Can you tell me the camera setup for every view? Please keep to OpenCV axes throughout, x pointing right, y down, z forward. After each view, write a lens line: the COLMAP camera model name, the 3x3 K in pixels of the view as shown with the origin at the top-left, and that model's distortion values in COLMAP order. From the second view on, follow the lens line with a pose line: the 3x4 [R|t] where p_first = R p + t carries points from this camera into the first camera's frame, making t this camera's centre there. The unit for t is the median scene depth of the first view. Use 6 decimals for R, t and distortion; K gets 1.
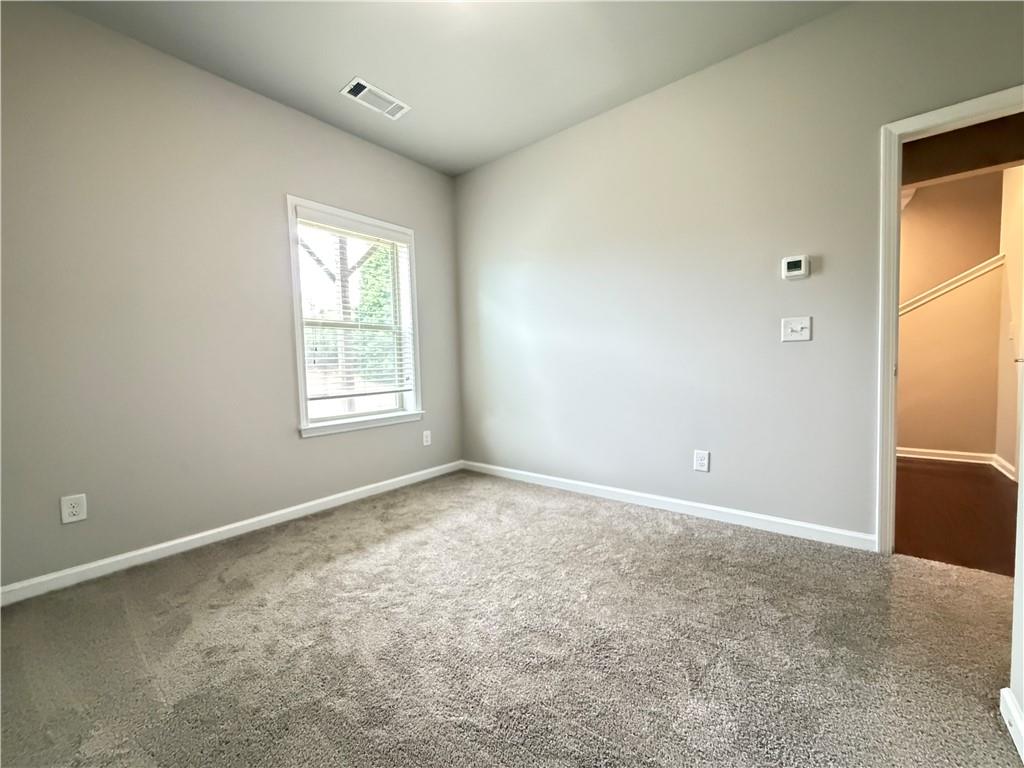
lens RADIAL K [[412.8, 0, 503.1], [0, 412.8, 382.1], [0, 0, 1]] dist [0.000470, 0.001202]
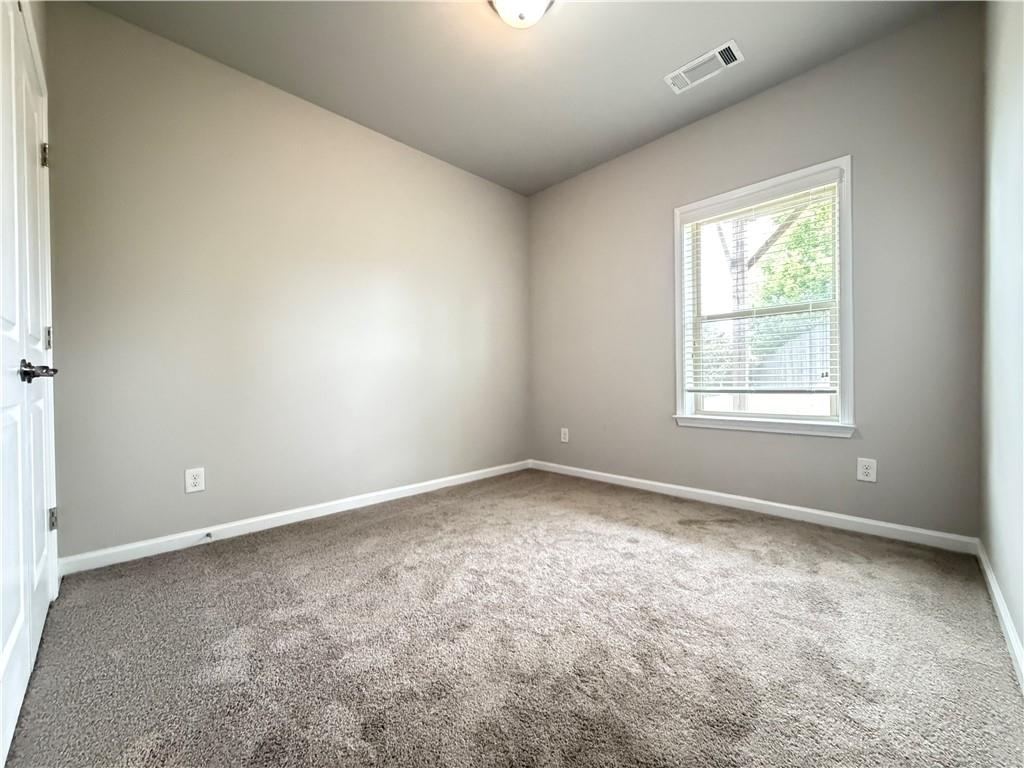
lens RADIAL K [[412.8, 0, 522.1], [0, 412.8, 382.9], [0, 0, 1]] dist [0.000470, 0.001202]
pose [[-0.086866, 0.033143, -0.995669, 0.646423], [-0.033760, 0.998774, 0.036191, -0.003960], [0.995648, 0.036757, -0.085640, 0.680200]]
